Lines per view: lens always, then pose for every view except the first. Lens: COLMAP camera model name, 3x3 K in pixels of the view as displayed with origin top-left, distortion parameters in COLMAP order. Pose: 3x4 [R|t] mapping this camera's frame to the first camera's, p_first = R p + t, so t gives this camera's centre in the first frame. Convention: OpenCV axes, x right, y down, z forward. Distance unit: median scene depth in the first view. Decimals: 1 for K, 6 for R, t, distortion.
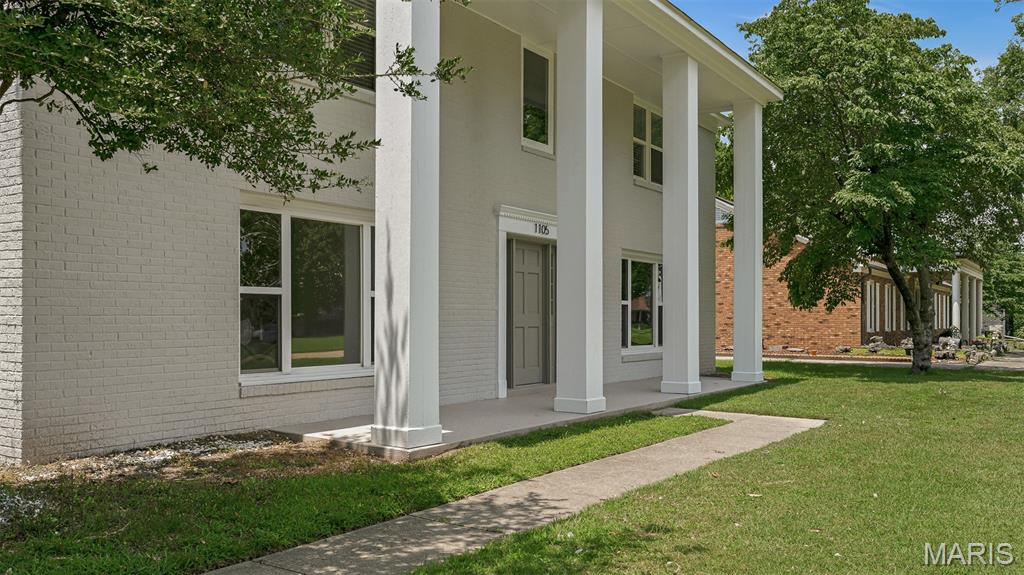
lens RADIAL K [[906.1, 0, 515.3], [0, 906.1, 291.8], [0, 0, 1]] dist [0.021710, 0.003971]
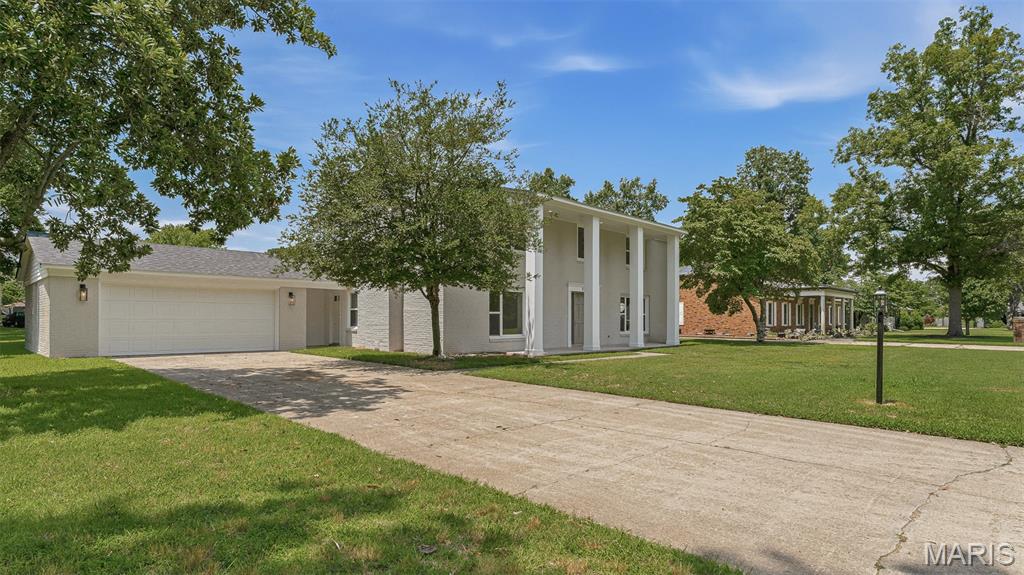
lens RADIAL K [[539.7, 0, 514.6], [0, 539.7, 285.3], [0, 0, 1]] dist [-0.003598, -0.000122]
pose [[0.981897, -0.009802, -0.189161, 0.152238], [0.003995, 0.999510, -0.031053, -0.033143], [0.189372, 0.029735, 0.981455, -0.814179]]
